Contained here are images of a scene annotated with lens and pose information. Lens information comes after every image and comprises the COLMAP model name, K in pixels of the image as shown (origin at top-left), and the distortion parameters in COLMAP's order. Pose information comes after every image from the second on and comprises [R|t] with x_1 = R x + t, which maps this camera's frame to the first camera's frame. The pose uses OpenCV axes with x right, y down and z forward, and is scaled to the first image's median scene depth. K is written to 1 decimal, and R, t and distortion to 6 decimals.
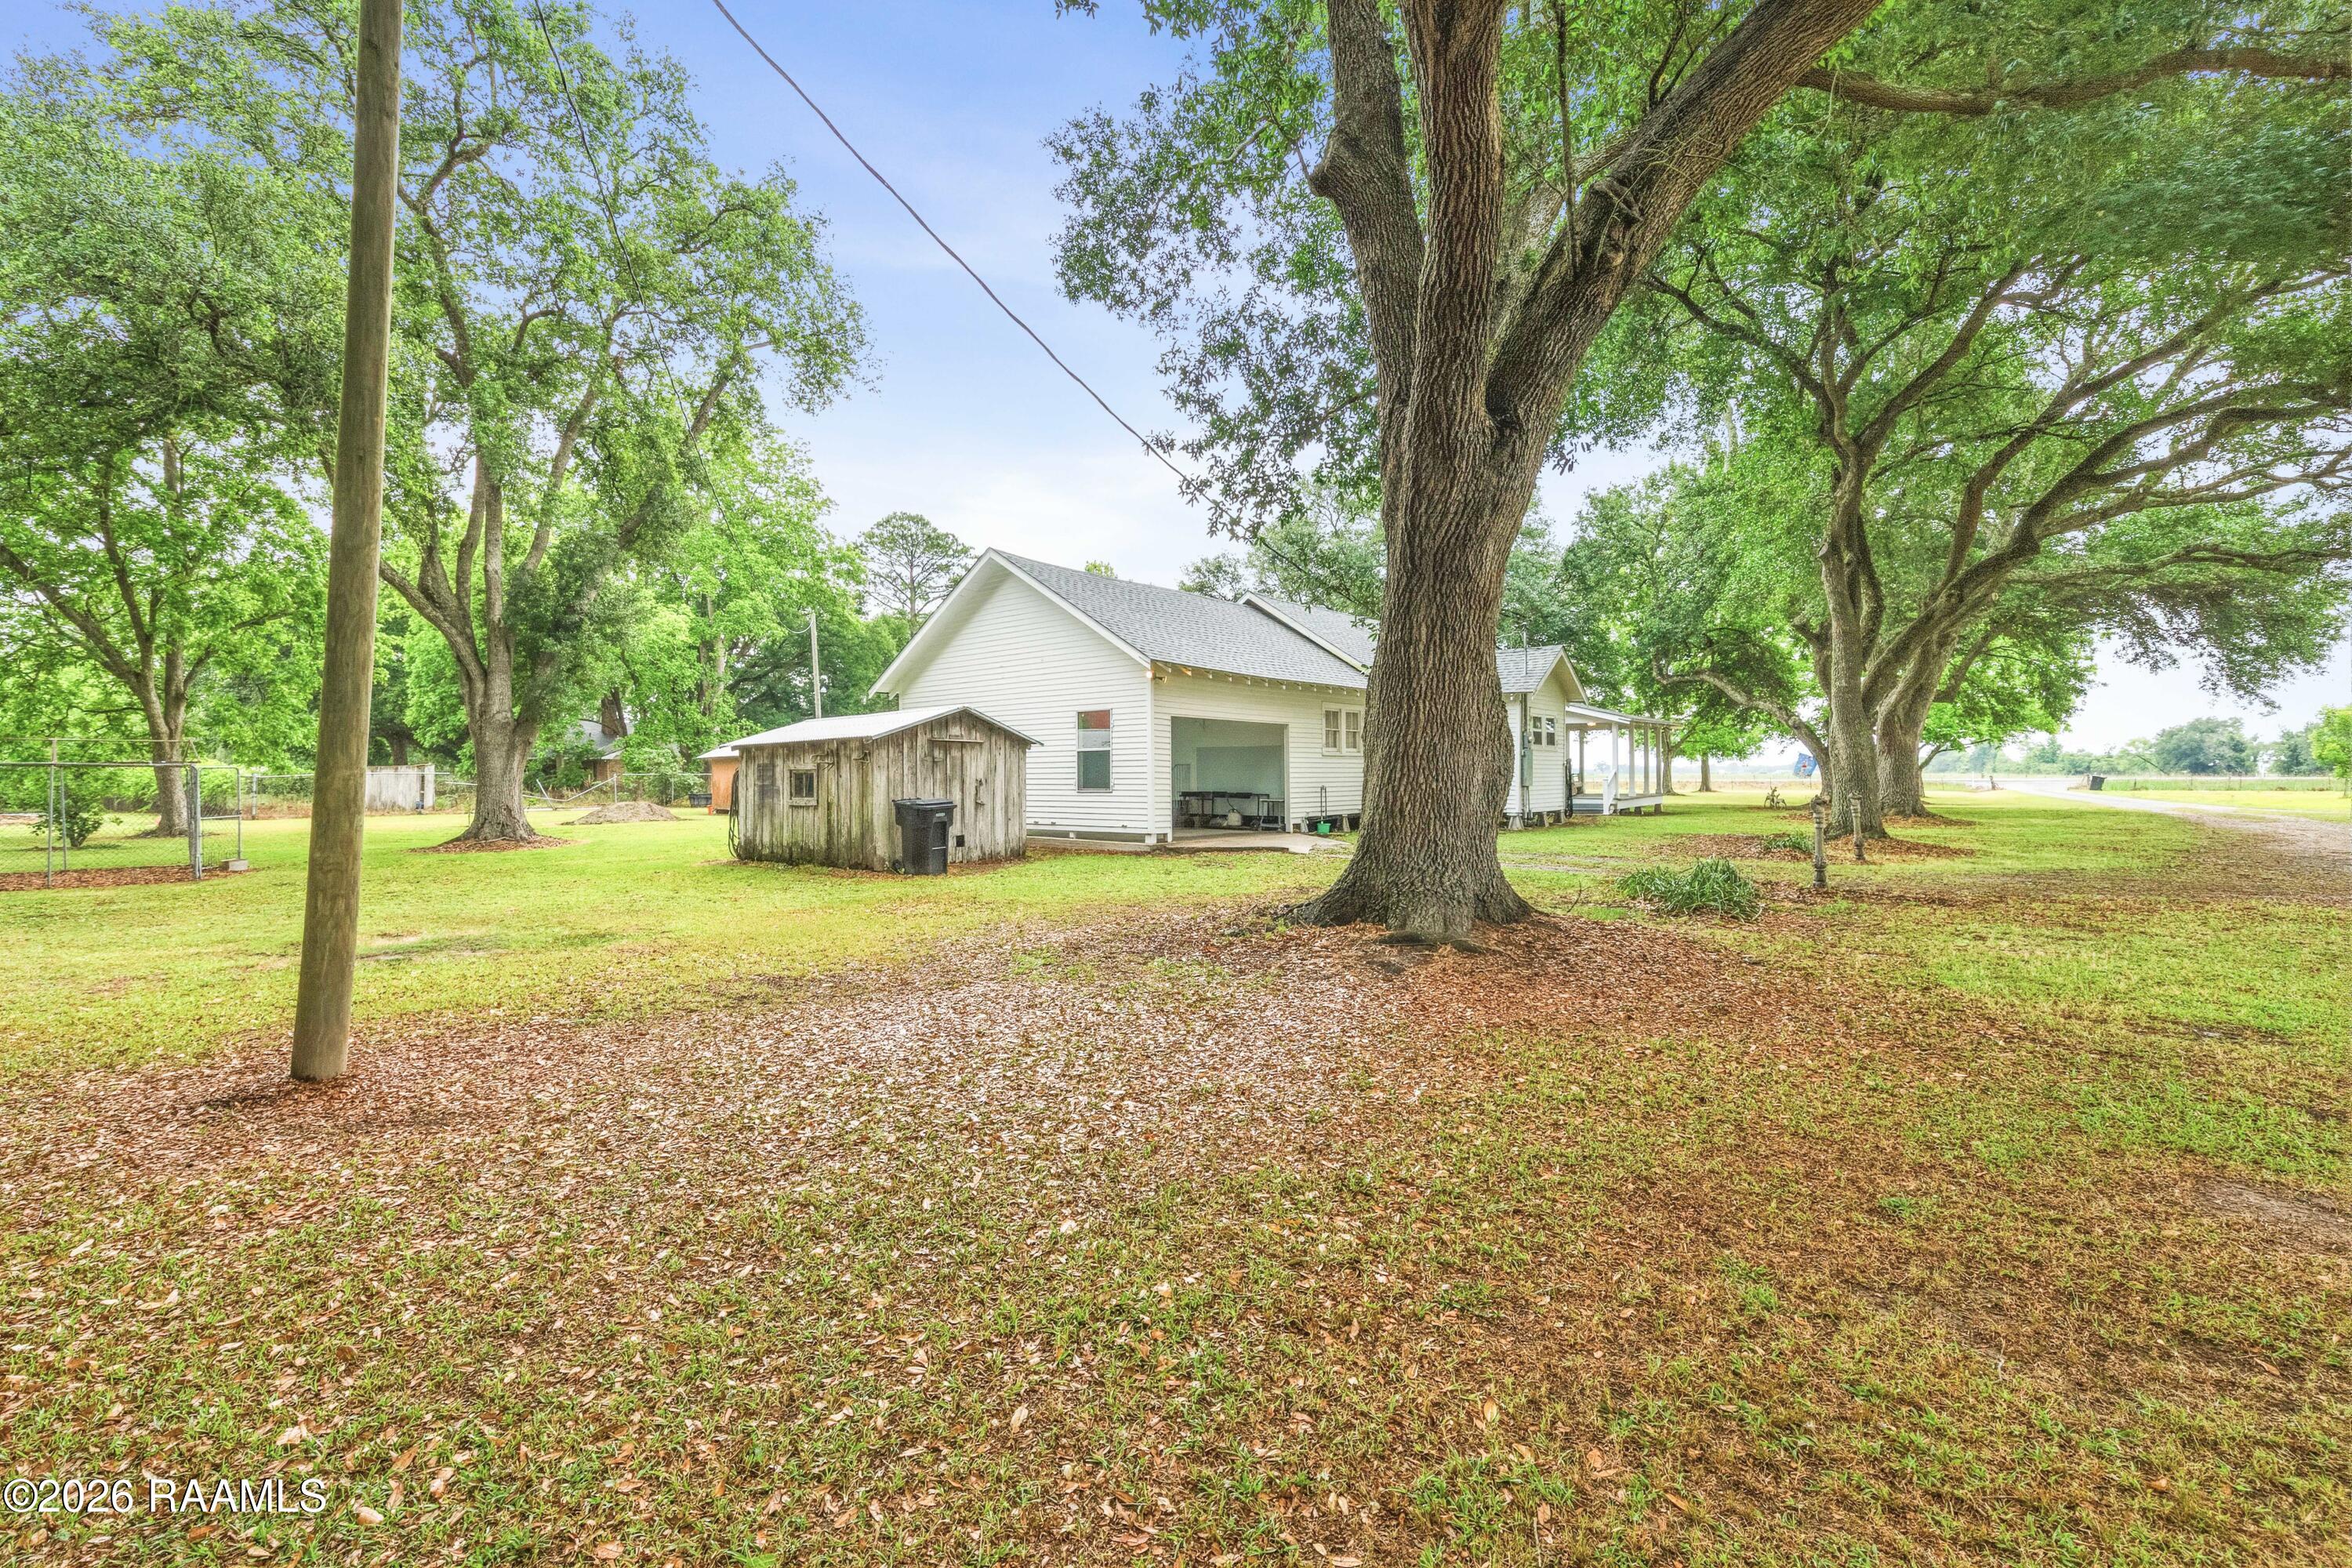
lens RADIAL K [[1058.1, 0, 1171.0], [0, 1058.1, 790.8], [0, 0, 1]] dist [0.000474, -0.000040]
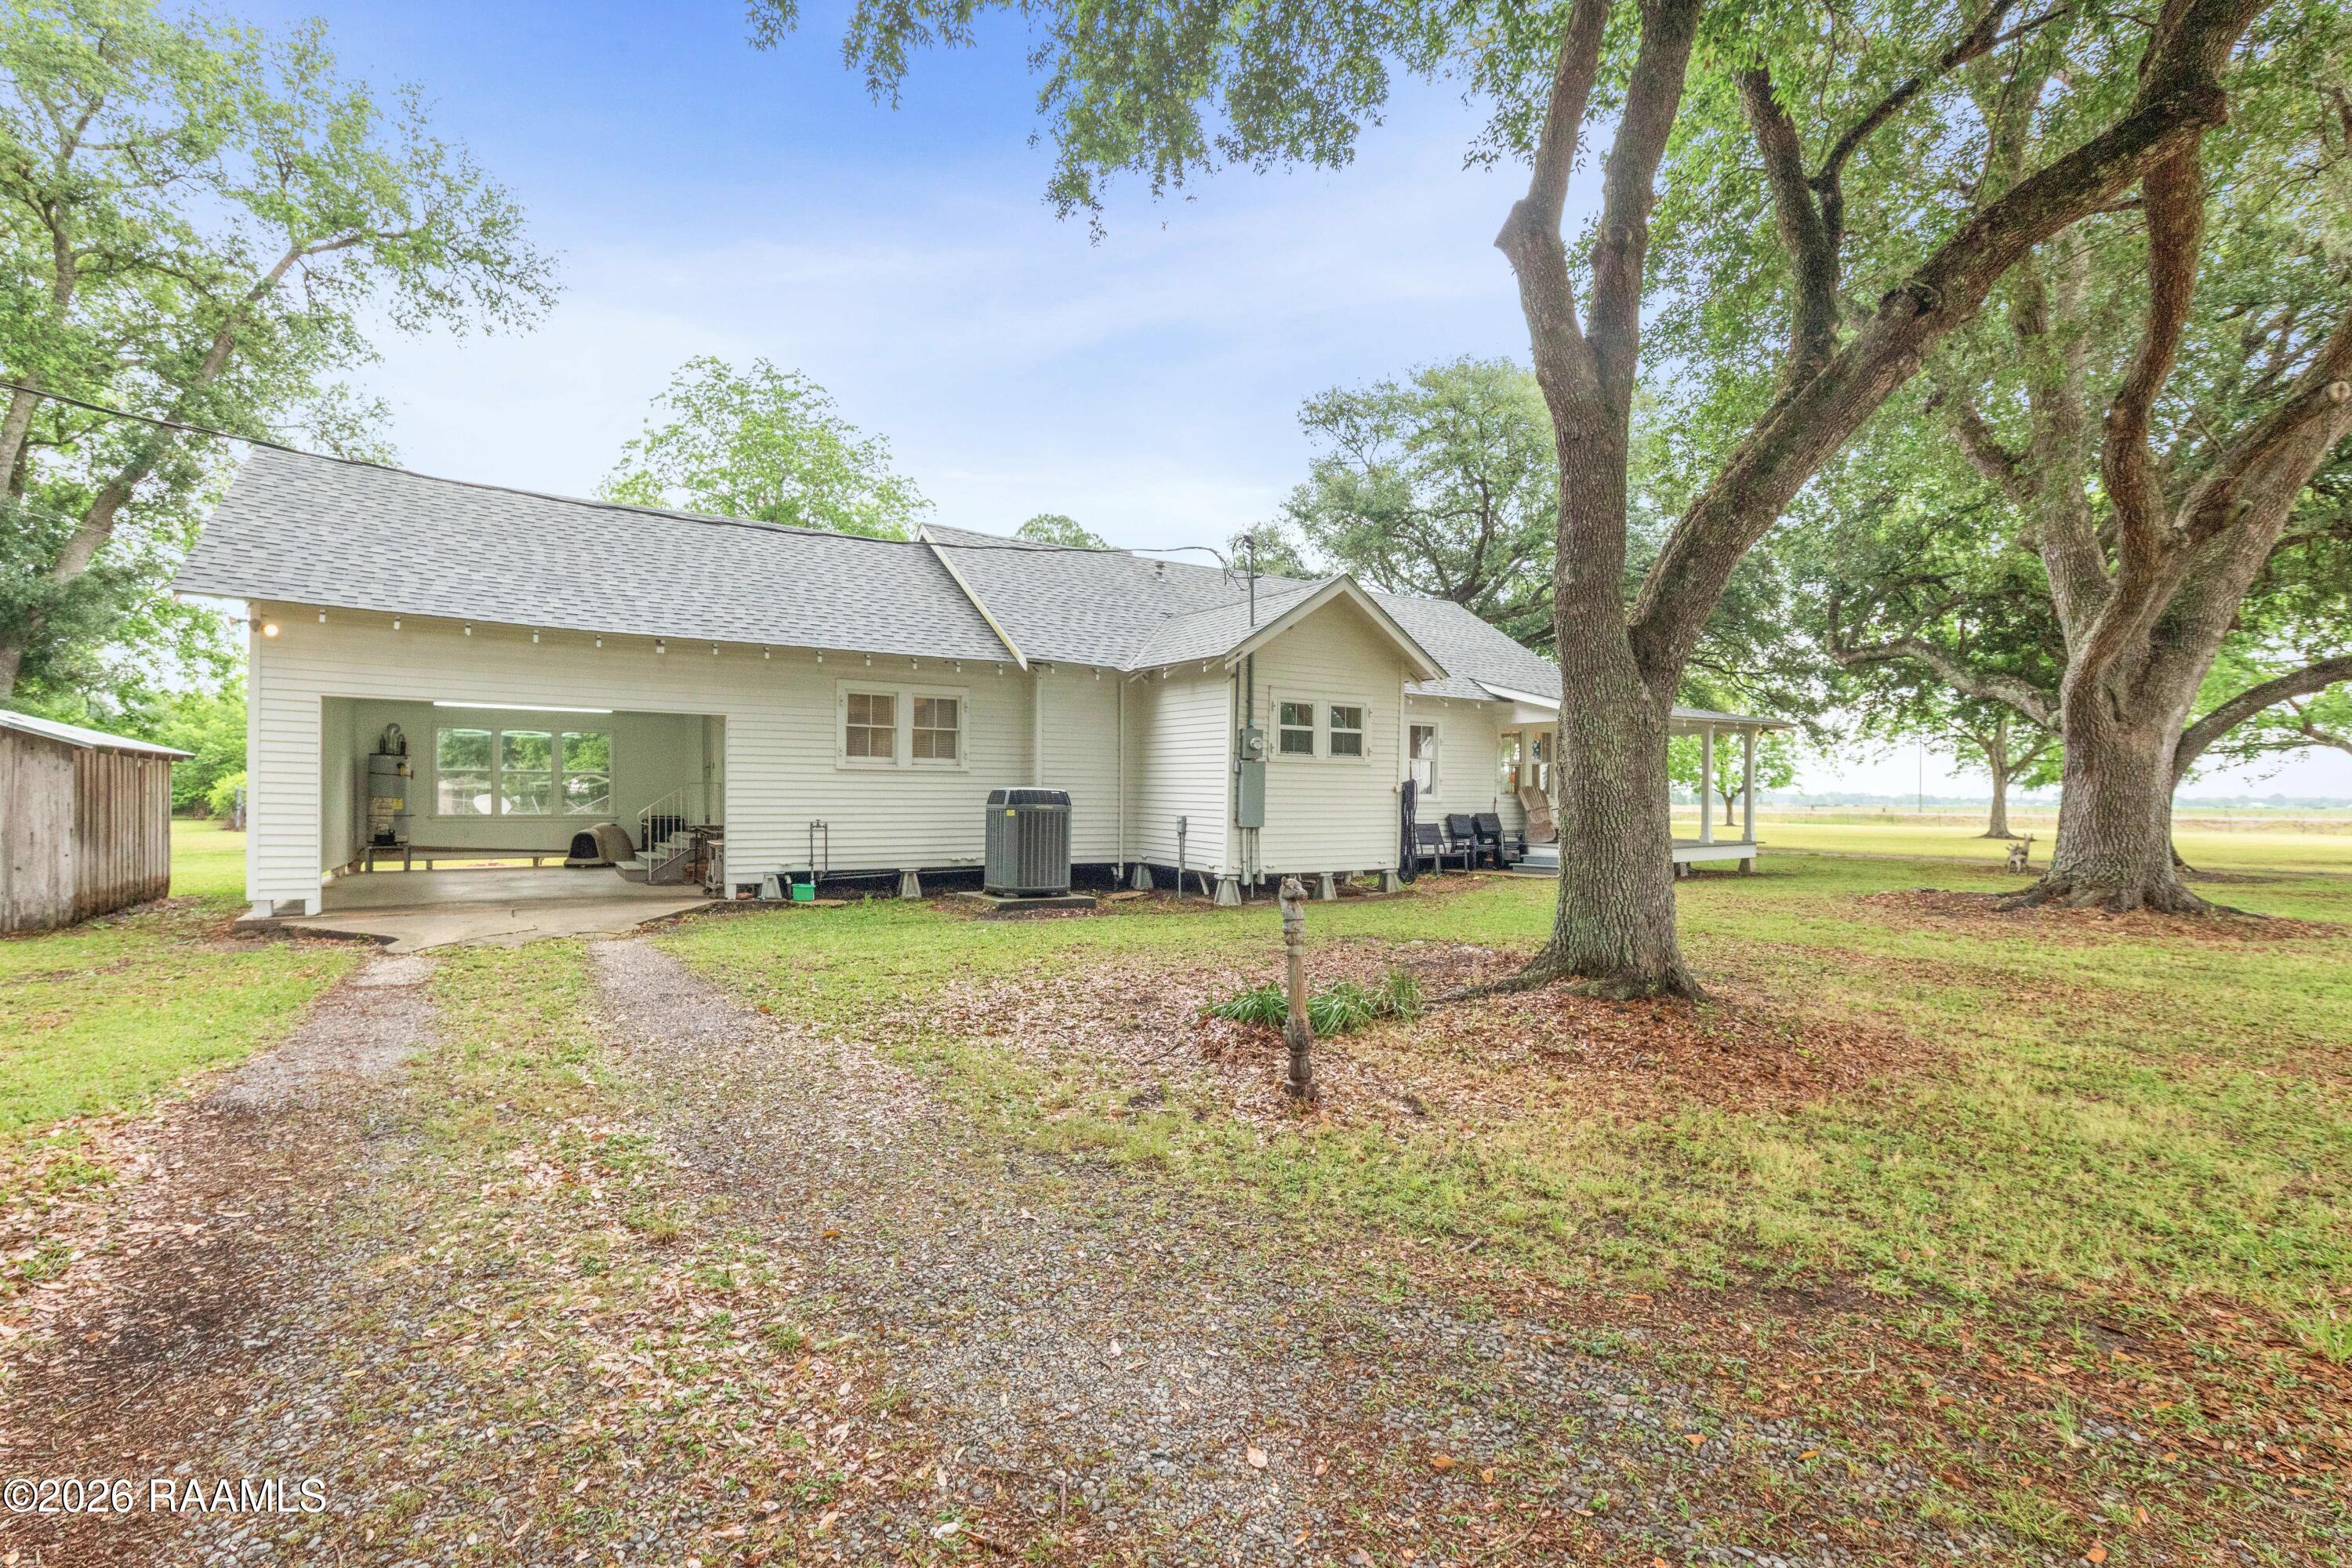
lens RADIAL K [[1058.1, 0, 1171.0], [0, 1058.1, 790.8], [0, 0, 1]] dist [0.000474, -0.000040]
pose [[0.940282, 0.009482, -0.340266, 0.463204], [-0.015958, 0.999741, -0.016239, -0.013327], [0.340023, 0.020699, 0.940189, 0.435660]]
